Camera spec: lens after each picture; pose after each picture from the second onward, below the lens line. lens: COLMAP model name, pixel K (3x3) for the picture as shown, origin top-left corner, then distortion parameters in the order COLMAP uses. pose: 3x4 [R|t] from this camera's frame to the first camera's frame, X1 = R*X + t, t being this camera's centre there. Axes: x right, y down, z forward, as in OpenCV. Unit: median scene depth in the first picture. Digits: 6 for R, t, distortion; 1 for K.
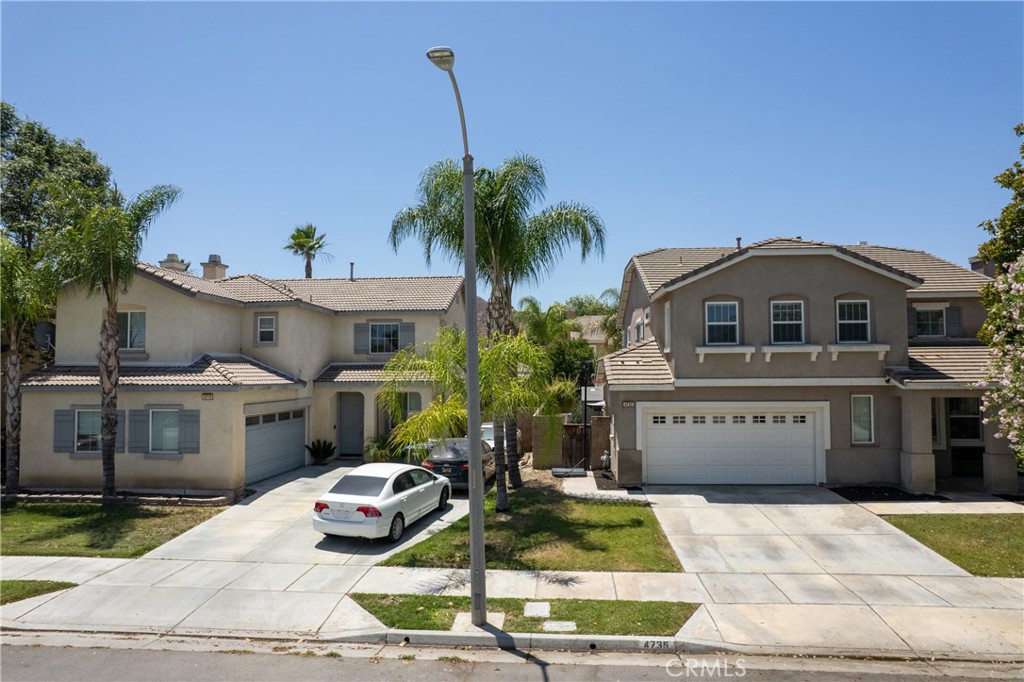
lens RADIAL K [[648.6, 0, 512.0], [0, 648.6, 341.0], [0, 0, 1]] dist [-0.080974, 0.067843]
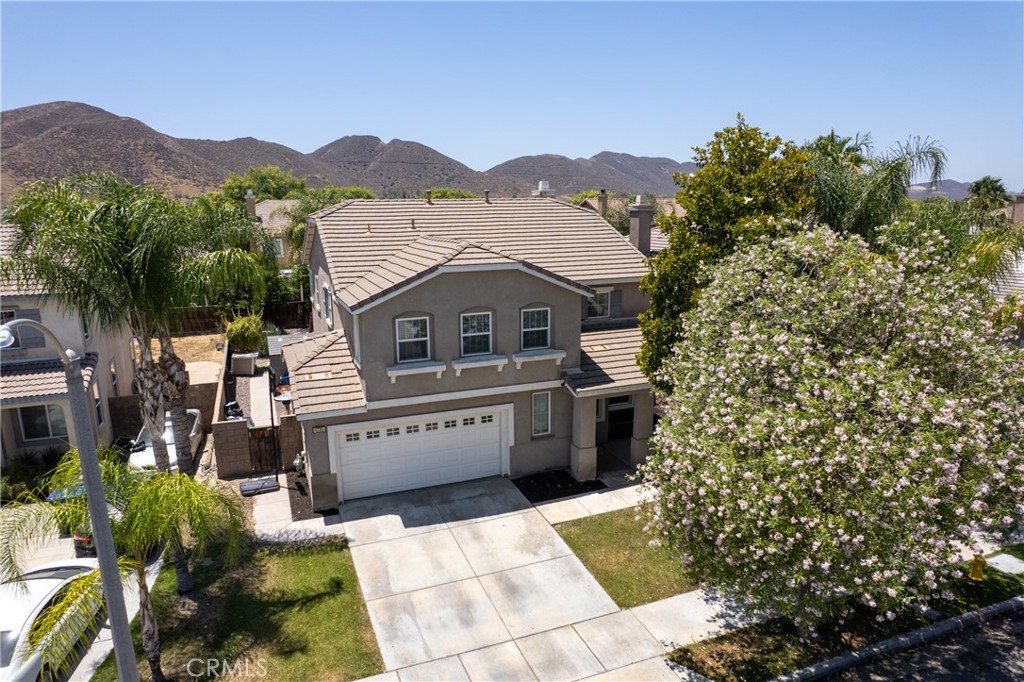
lens RADIAL K [[648.6, 0, 512.0], [0, 648.6, 341.0], [0, 0, 1]] dist [-0.080974, 0.067843]
pose [[0.895369, -0.094816, 0.435114, 0.037699], [-0.016213, 0.969483, 0.244623, -0.272879], [-0.445030, -0.226082, 0.866507, 0.094237]]
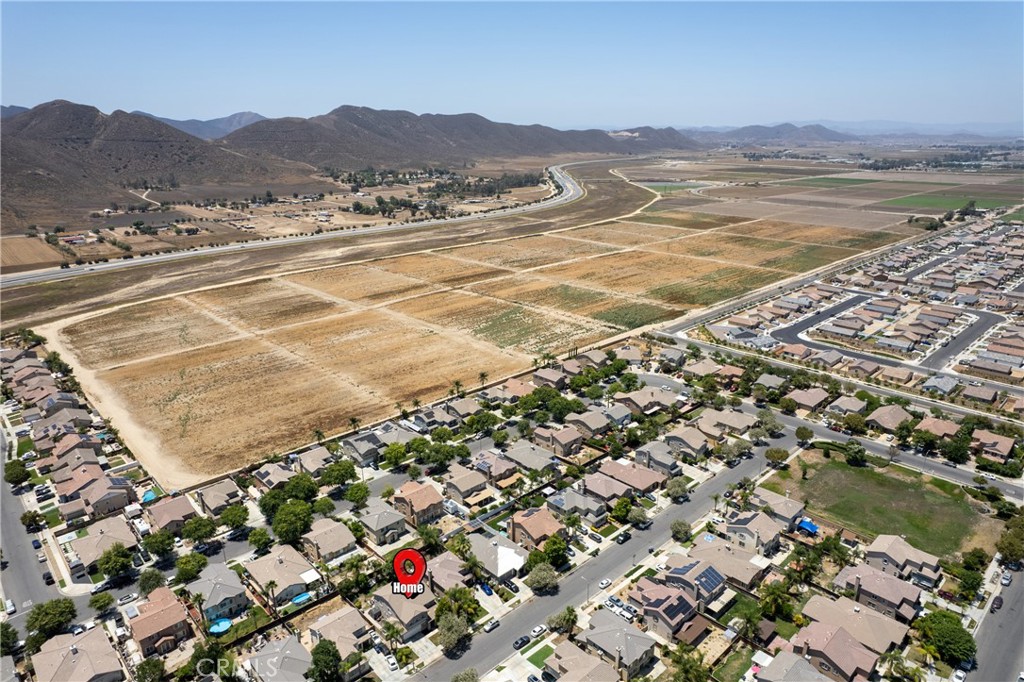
lens RADIAL K [[648.6, 0, 512.0], [0, 648.6, 341.0], [0, 0, 1]] dist [-0.080974, 0.067843]
pose [[0.664055, -0.229913, 0.711456, -4.149192], [-0.035053, 0.940928, 0.336786, -6.750673], [-0.746861, -0.248583, 0.616770, -4.525657]]
